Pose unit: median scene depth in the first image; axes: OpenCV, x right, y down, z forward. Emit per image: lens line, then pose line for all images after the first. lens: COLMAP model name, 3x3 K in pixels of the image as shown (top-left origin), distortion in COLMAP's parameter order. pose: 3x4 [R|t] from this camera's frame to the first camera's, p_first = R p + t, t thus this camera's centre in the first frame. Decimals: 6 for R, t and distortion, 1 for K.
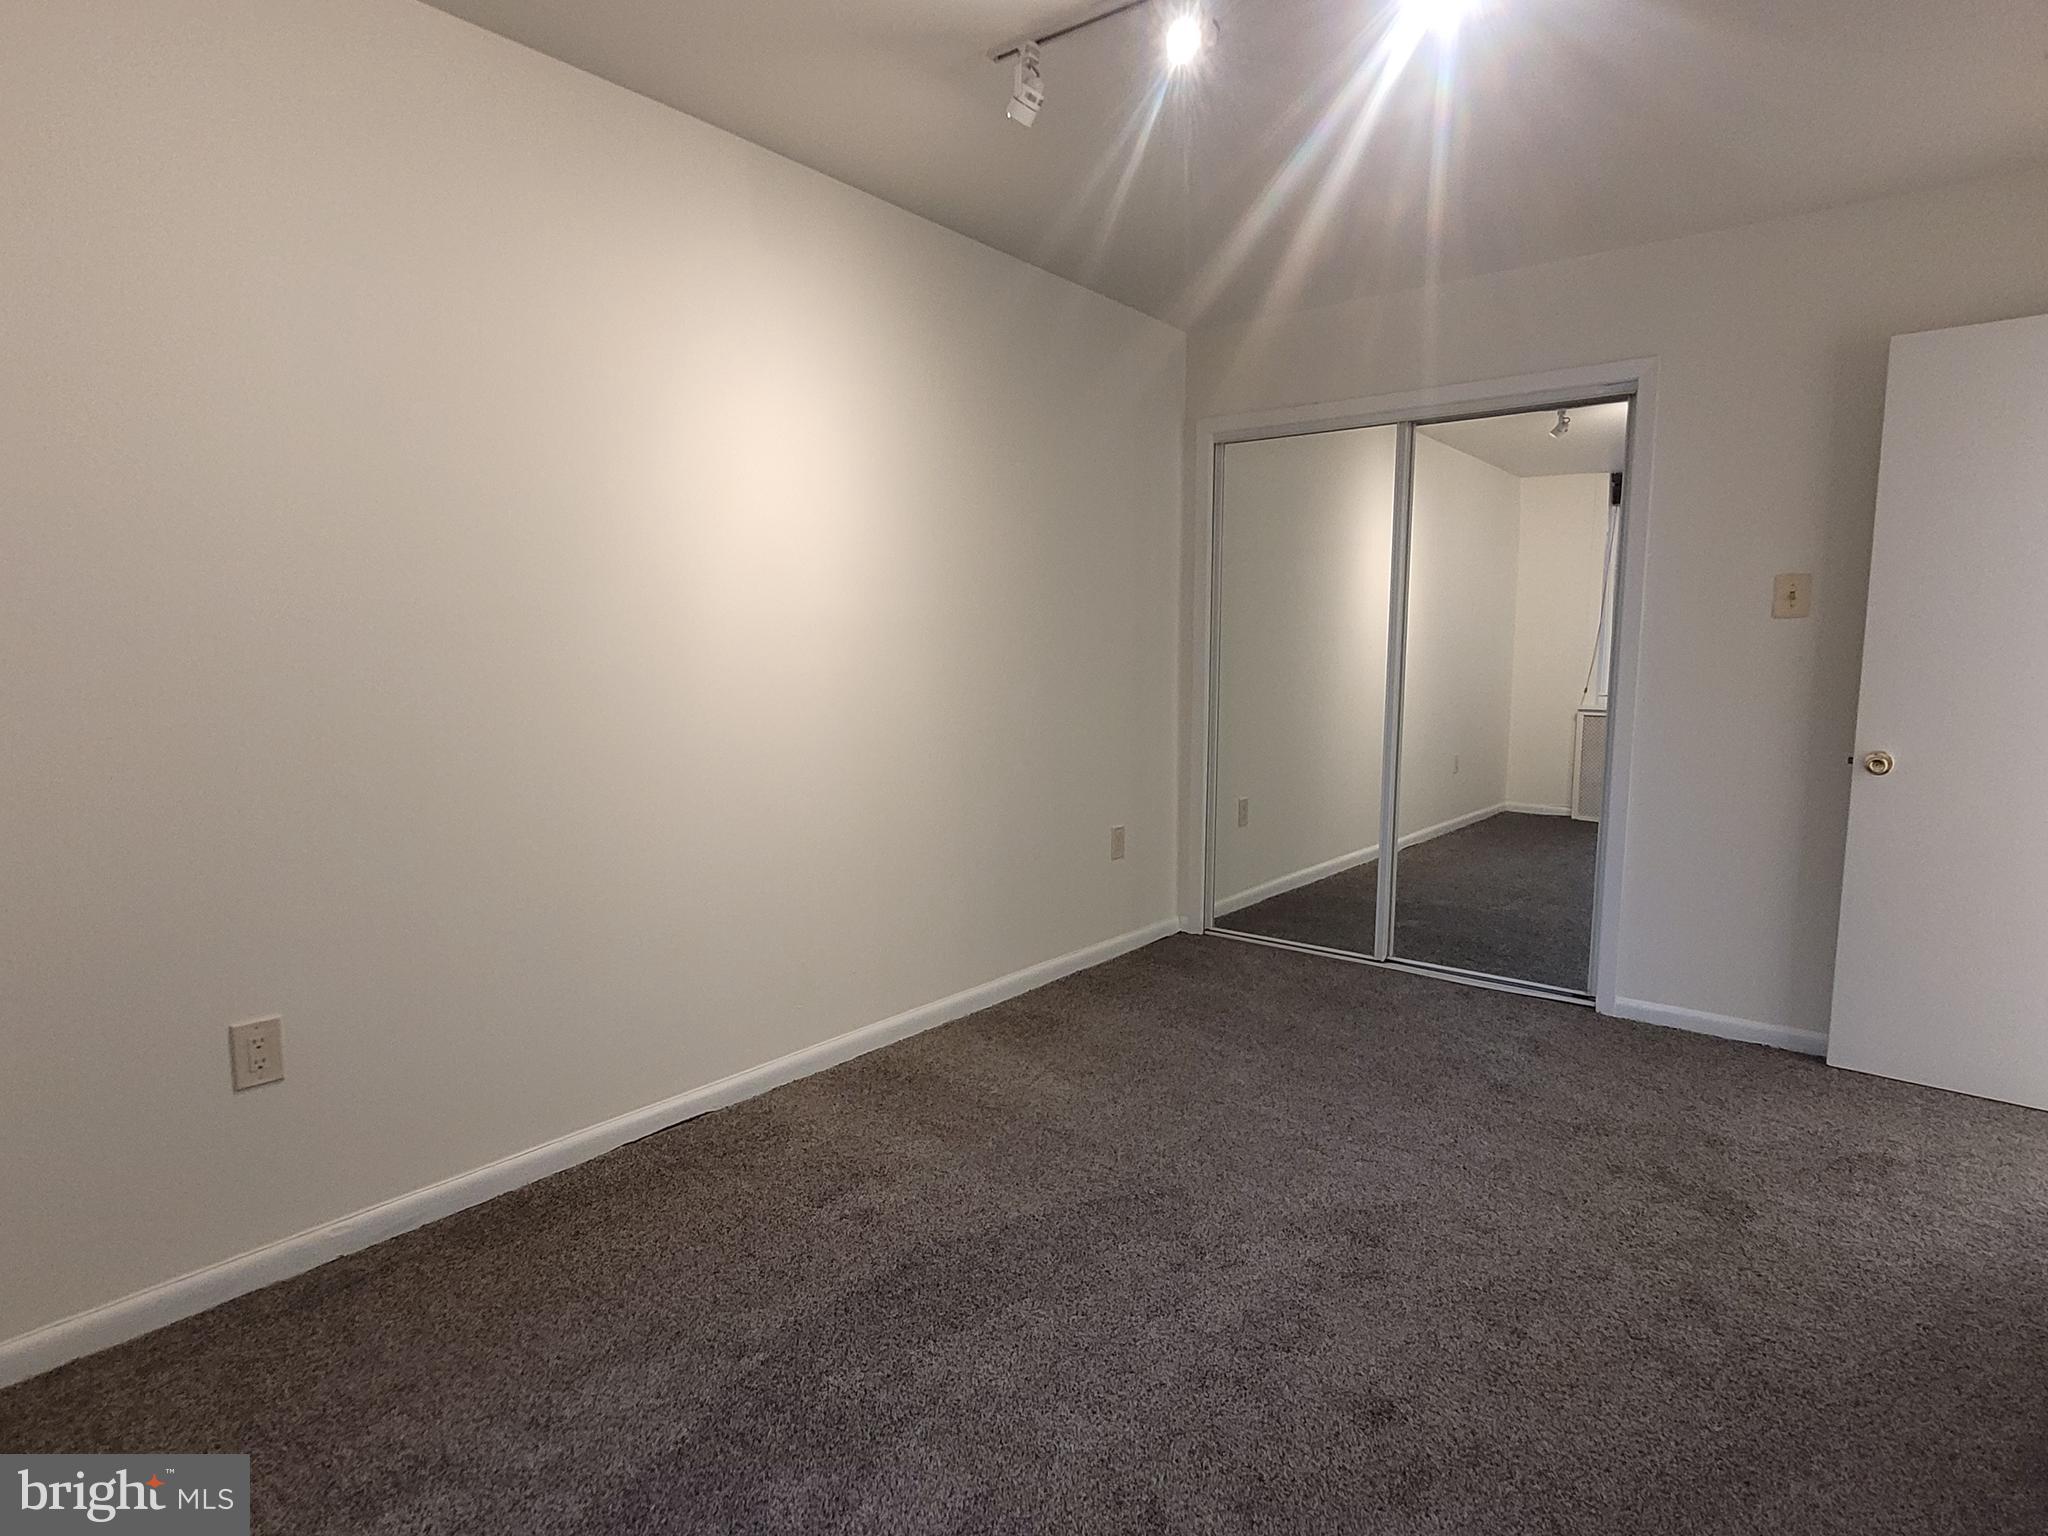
lens RADIAL K [[1106.1, 0, 1025.1], [0, 1106.1, 770.7], [0, 0, 1]] dist [0.006128, 0.000145]
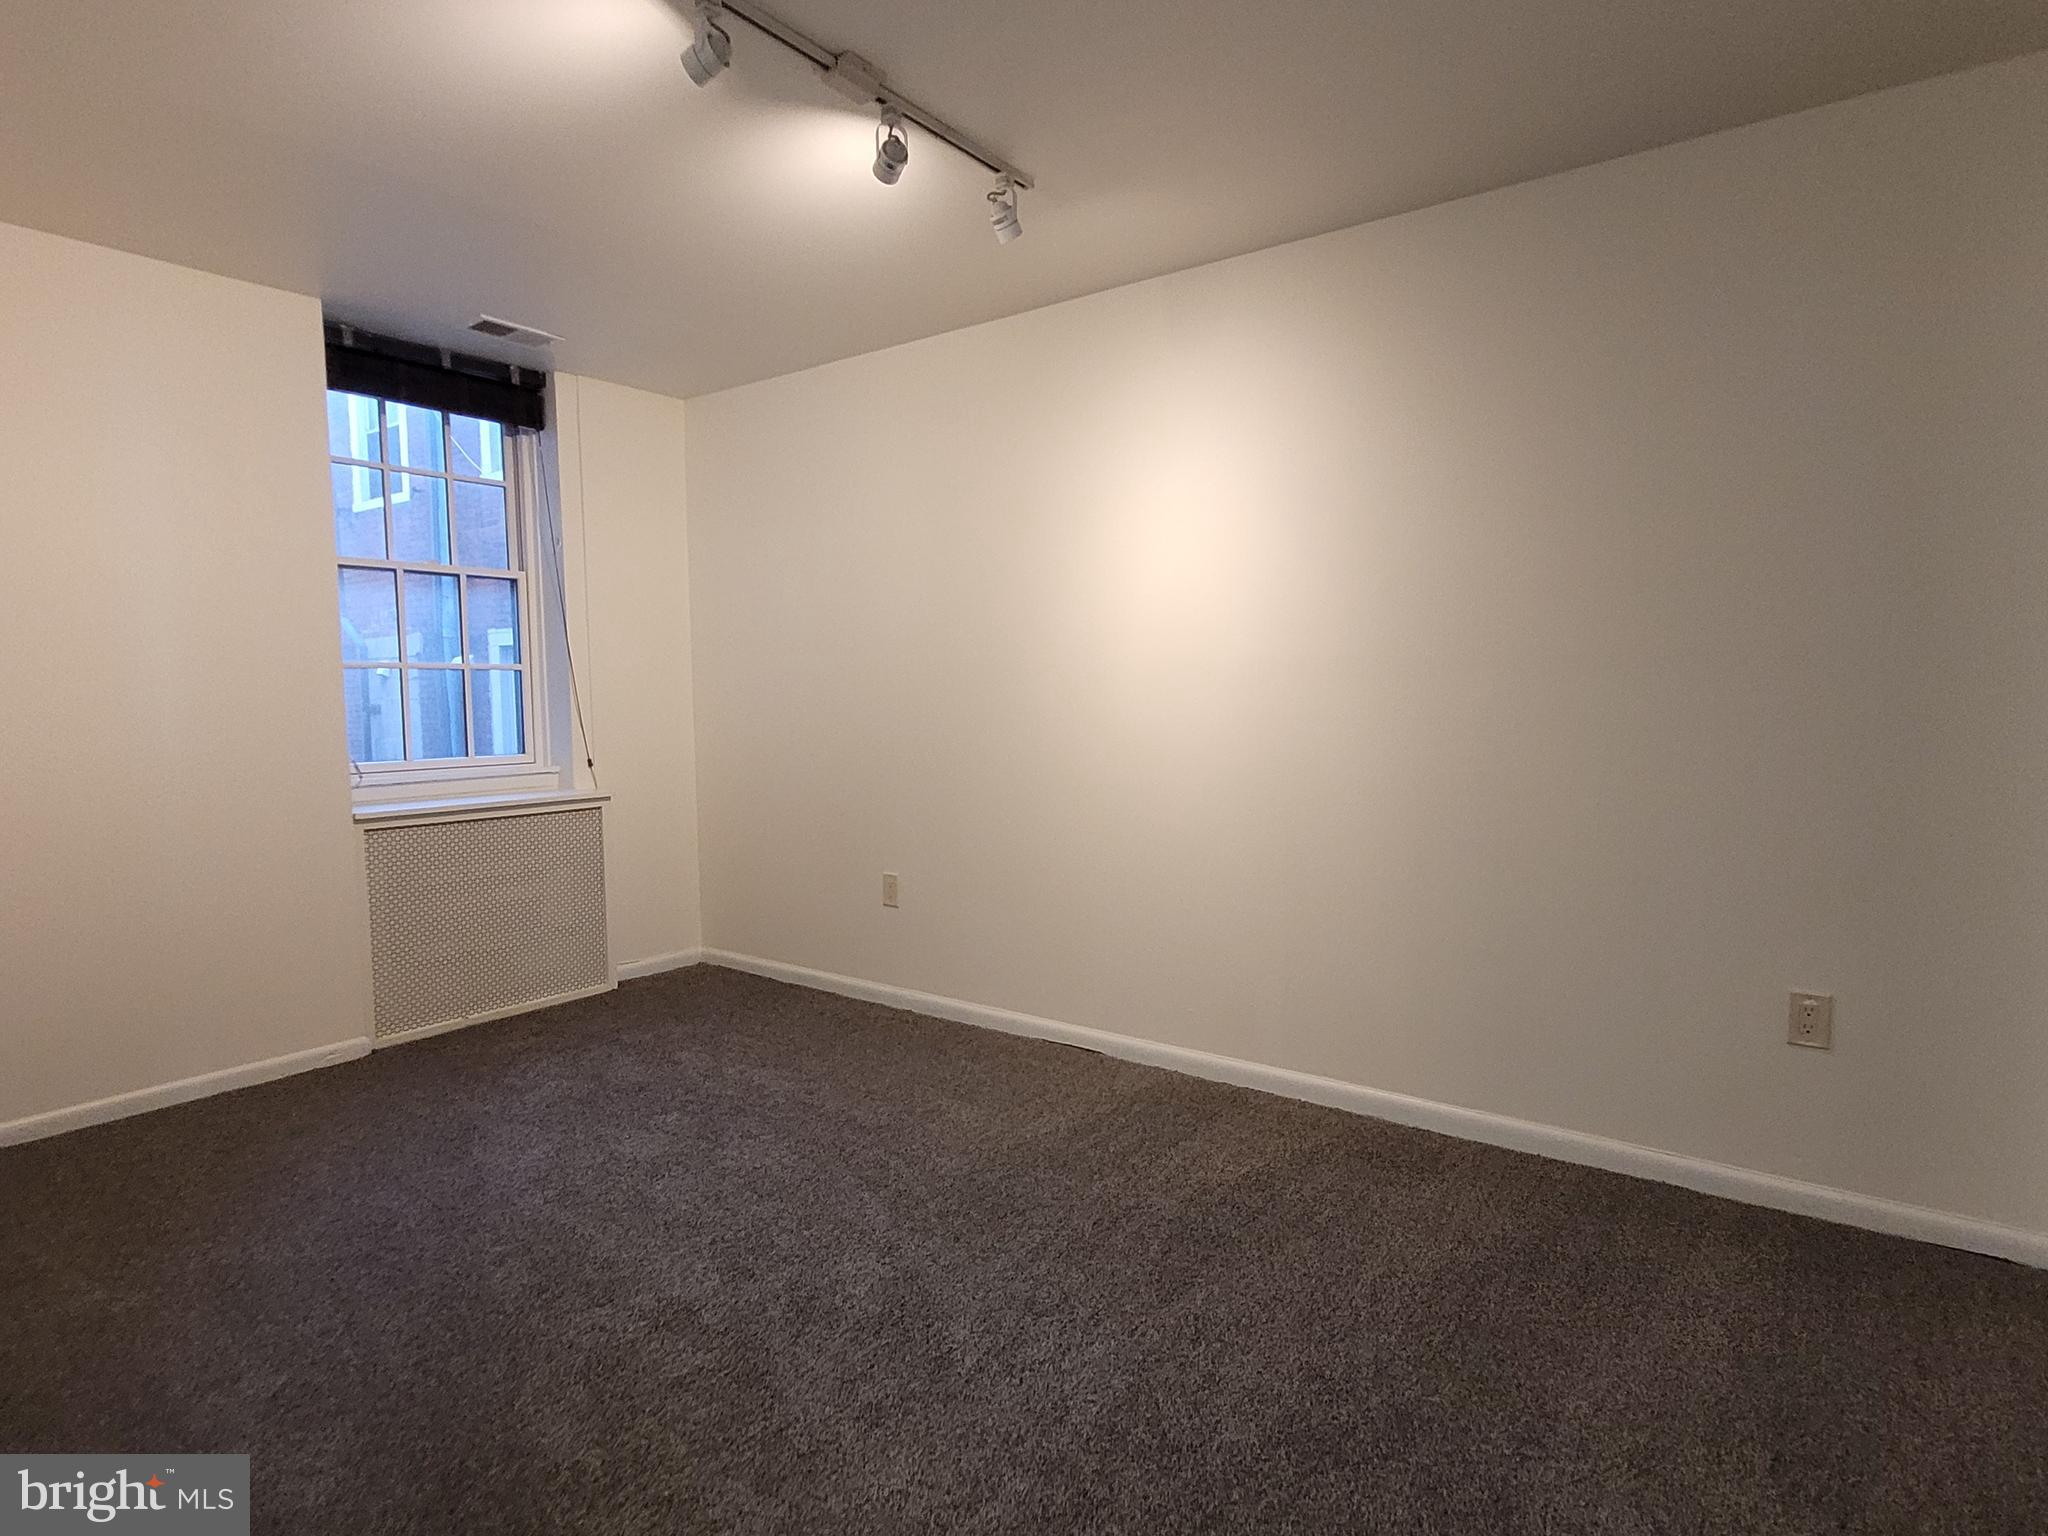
lens RADIAL K [[1106.1, 0, 1025.6], [0, 1106.1, 768.5], [0, 0, 1]] dist [0.006128, 0.000145]
pose [[0.043443, 0.076218, -0.996144, 0.775444], [-0.106506, 0.991757, 0.071238, -0.079658], [0.993363, 0.103001, 0.051203, 0.660753]]
